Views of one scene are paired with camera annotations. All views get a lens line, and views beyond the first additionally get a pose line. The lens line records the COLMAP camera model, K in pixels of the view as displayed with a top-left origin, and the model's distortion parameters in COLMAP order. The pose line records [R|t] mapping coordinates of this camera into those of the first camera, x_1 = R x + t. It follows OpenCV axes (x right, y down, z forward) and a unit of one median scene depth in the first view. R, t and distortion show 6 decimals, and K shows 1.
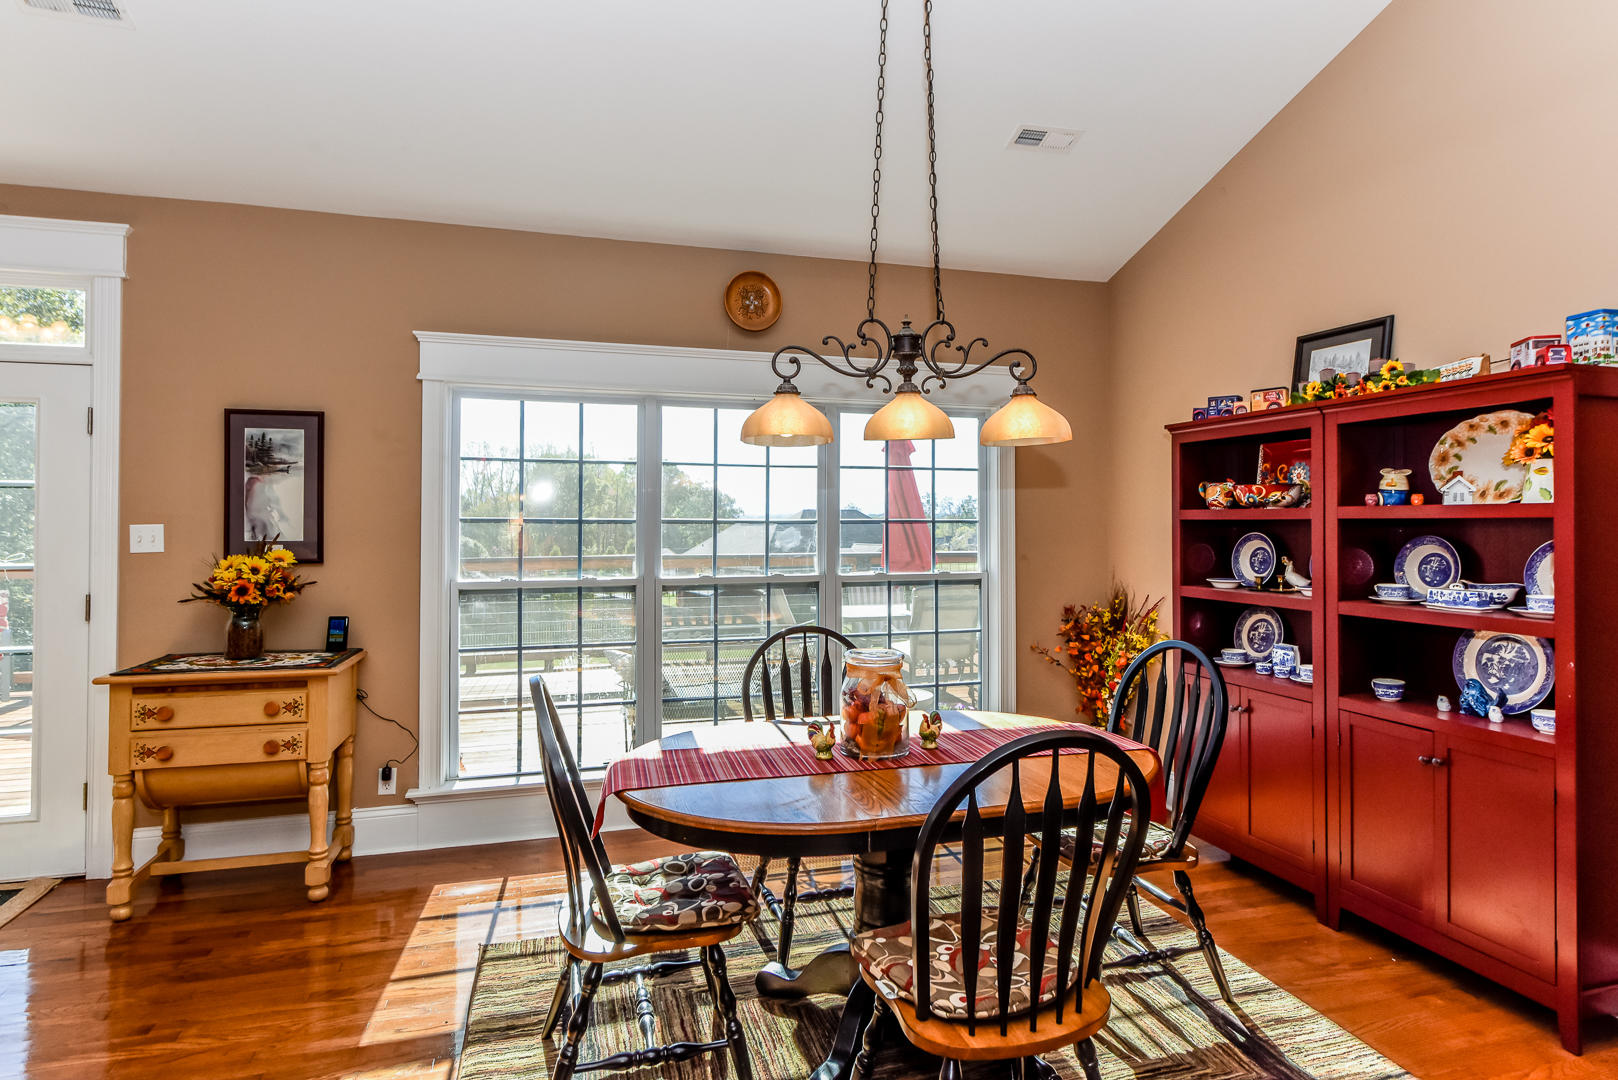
lens RADIAL K [[873.9, 0, 812.0], [0, 873.9, 511.1], [0, 0, 1]] dist [0.003331, -0.000023]
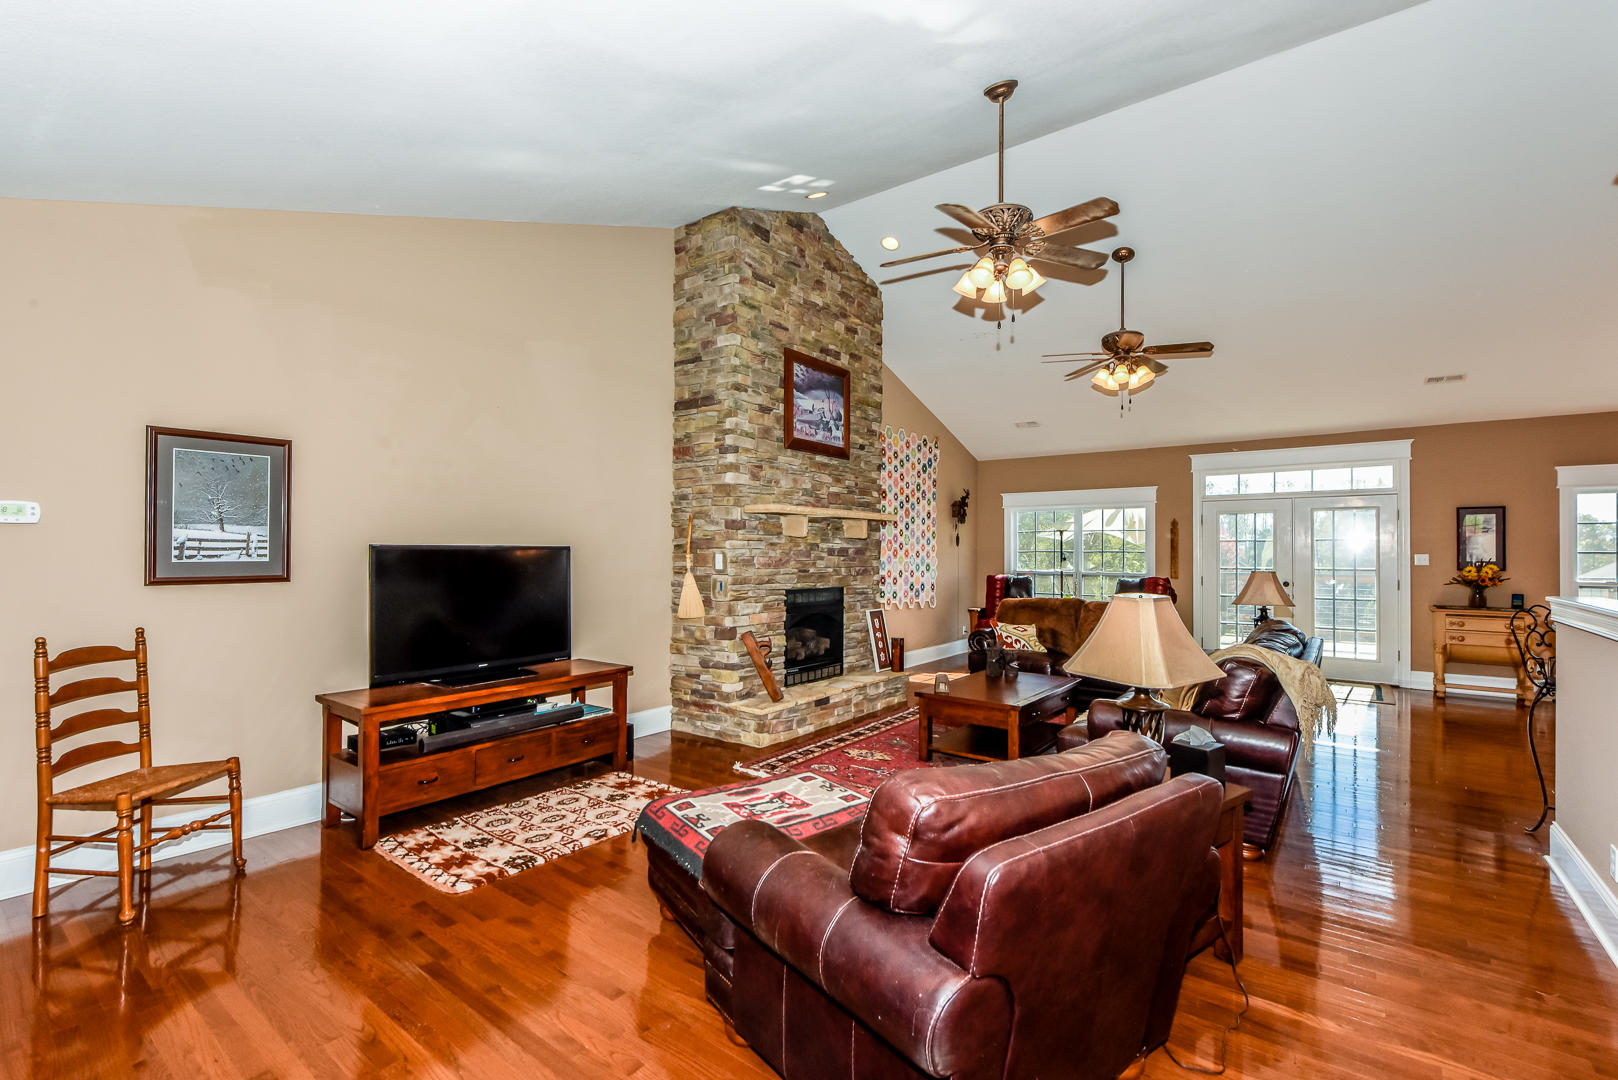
lens RADIAL K [[710.5, 0, 836.2], [0, 710.5, 542.4], [0, 0, 1]] dist [-0.000047, -0.000321]
pose [[0.599913, -0.008150, -0.800024, -0.119273], [0.009383, 0.999951, -0.003151, -0.028837], [0.800010, -0.005616, 0.599960, -1.631703]]
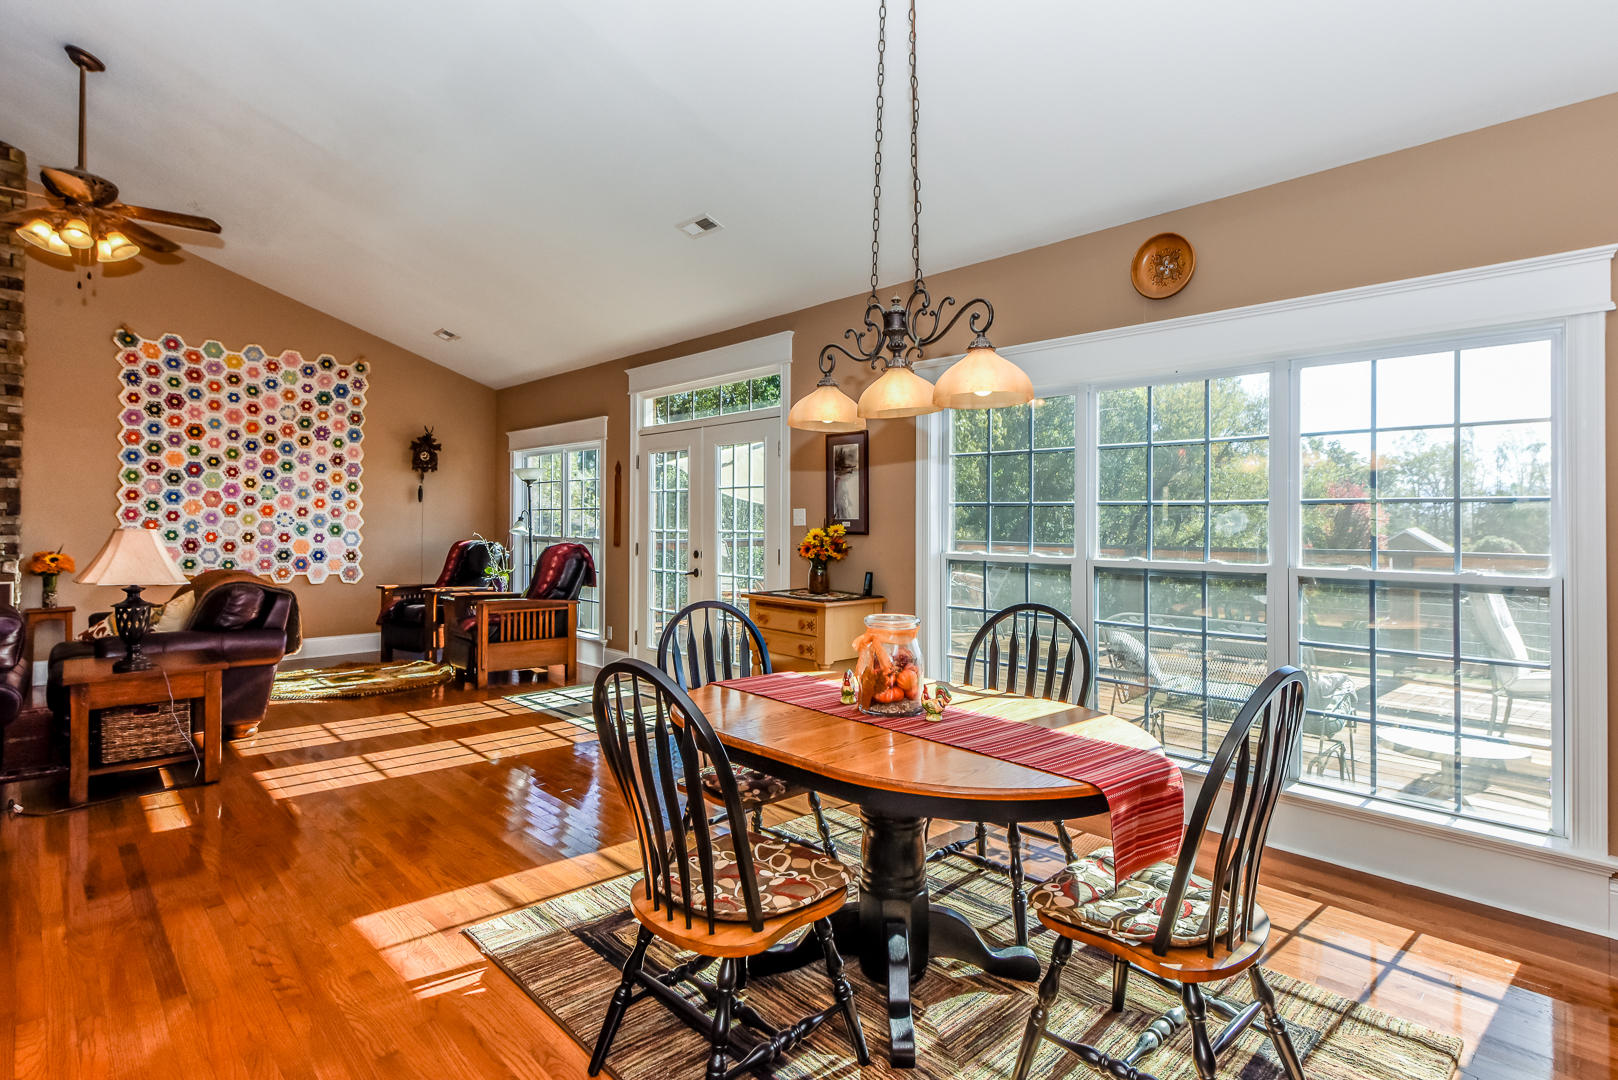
lens RADIAL K [[822.4, 0, 821.3], [0, 822.4, 510.0], [0, 0, 1]] dist [-0.001355, 0.000077]
pose [[0.467001, -0.008207, -0.884219, 0.625699], [0.009101, 0.999949, -0.004474, 0.025328], [0.884210, -0.005958, 0.467052, 0.311271]]
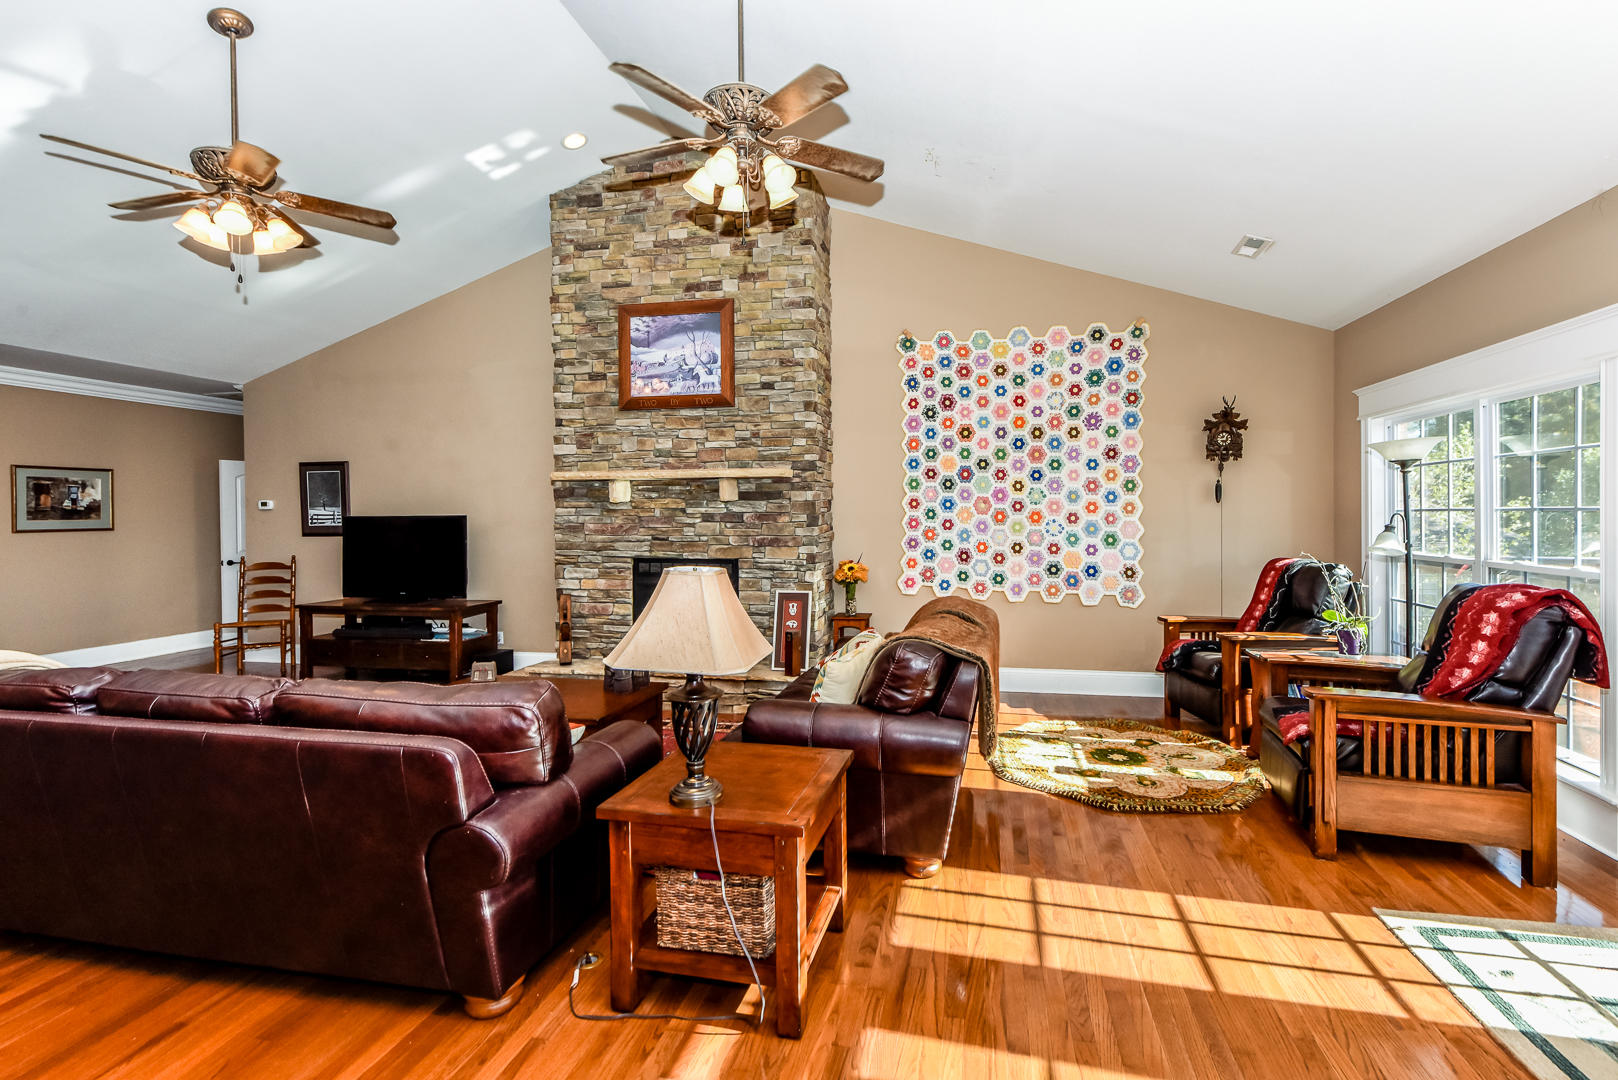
lens RADIAL K [[703.7, 0, 838.9], [0, 703.7, 522.6], [0, 0, 1]] dist [0.001704, -0.000366]
pose [[-0.467894, 0.013751, -0.883678, -0.335416], [0.021650, 0.999757, 0.004094, -0.000047], [0.883519, -0.017216, -0.468078, 0.384524]]
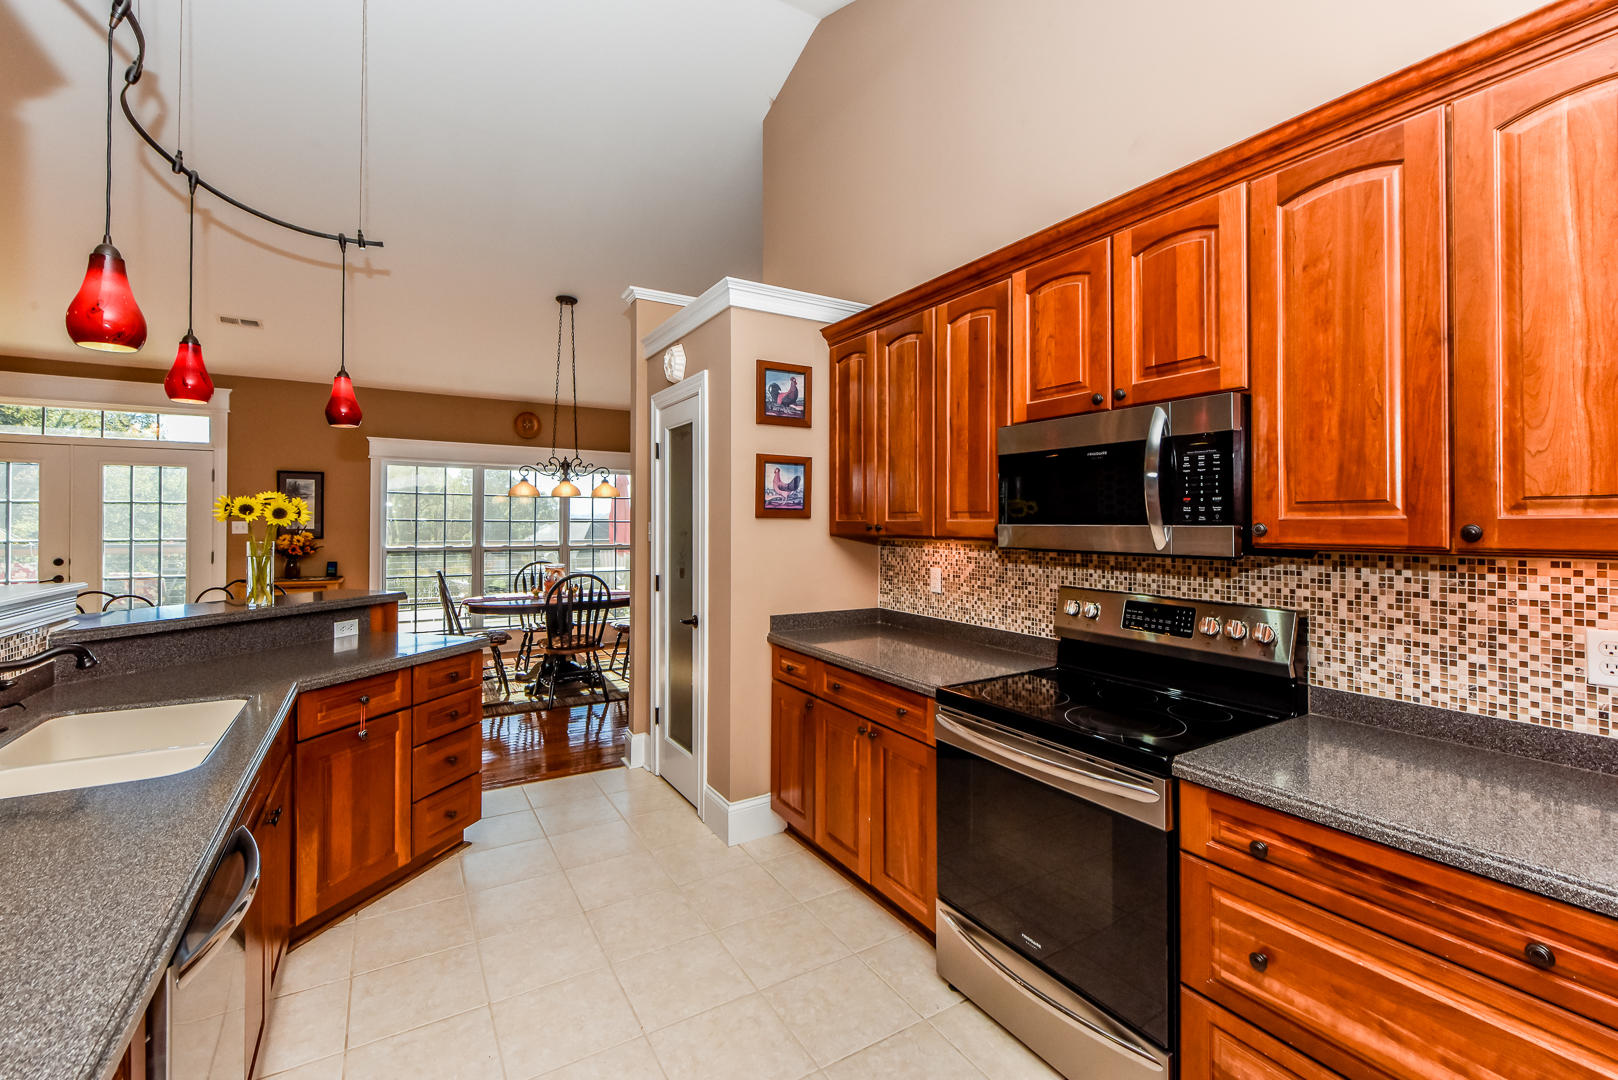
lens RADIAL K [[701.4, 0, 801.5], [0, 701.4, 514.0], [0, 0, 1]] dist [-0.001692, -0.000348]
pose [[0.970195, 0.006190, 0.242246, 0.217100], [-0.007421, 0.999964, 0.004170, -0.022331], [-0.242212, -0.005844, 0.970206, -1.122228]]
